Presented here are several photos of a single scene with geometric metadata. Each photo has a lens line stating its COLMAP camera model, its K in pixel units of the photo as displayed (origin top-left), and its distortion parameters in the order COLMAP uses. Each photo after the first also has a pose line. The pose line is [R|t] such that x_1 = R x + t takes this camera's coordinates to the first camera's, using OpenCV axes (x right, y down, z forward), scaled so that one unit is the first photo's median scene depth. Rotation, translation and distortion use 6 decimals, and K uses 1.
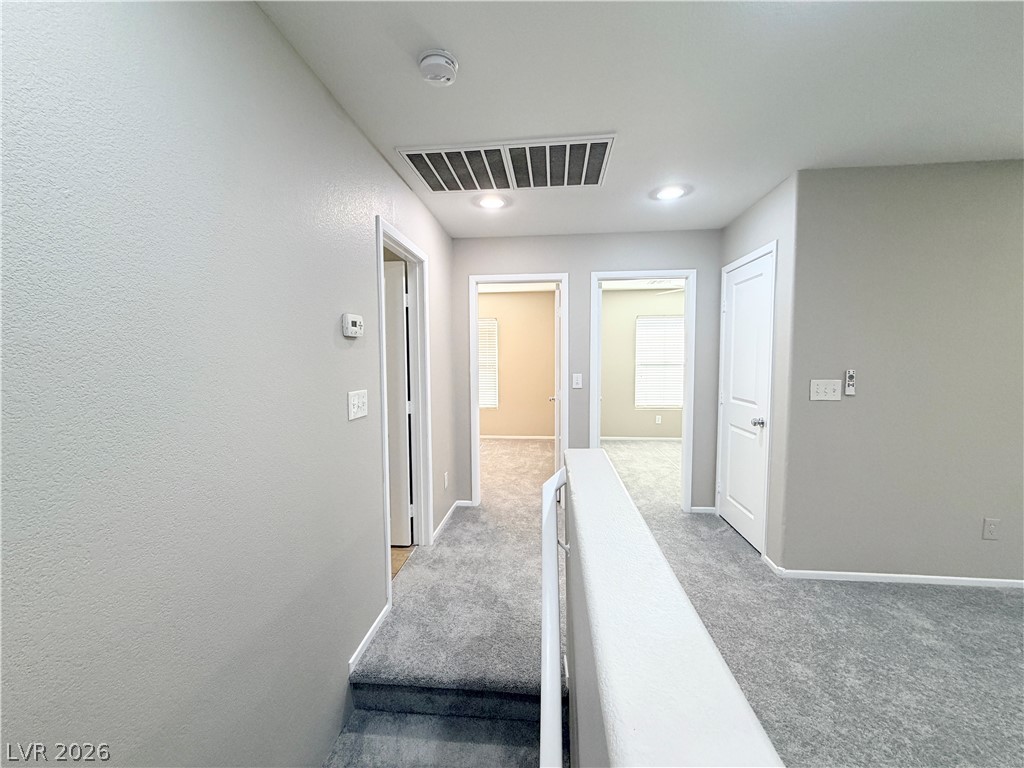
lens RADIAL K [[409.3, 0, 510.5], [0, 409.3, 384.7], [0, 0, 1]] dist [0.000588, 0.000371]
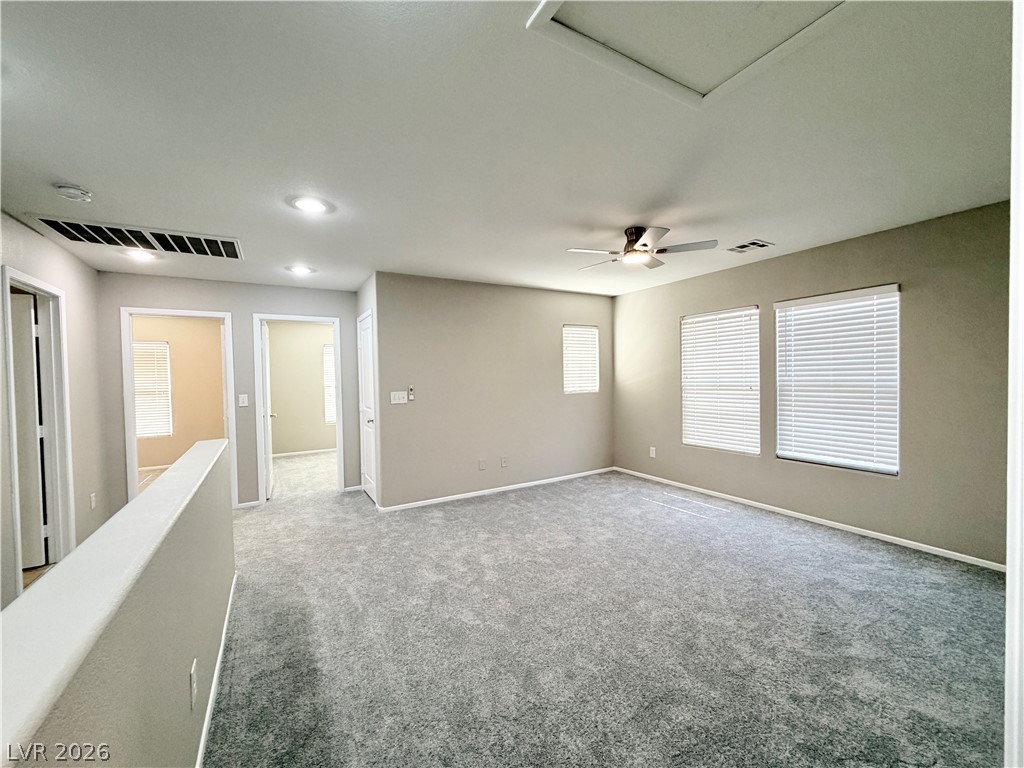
lens RADIAL K [[409.3, 0, 510.5], [0, 409.3, 384.7], [0, 0, 1]] dist [0.000588, 0.000371]
pose [[0.807076, -0.023077, 0.589997, 0.112667], [0.054312, 0.997901, -0.035264, 0.039174], [-0.587945, 0.060504, 0.806635, -0.593769]]
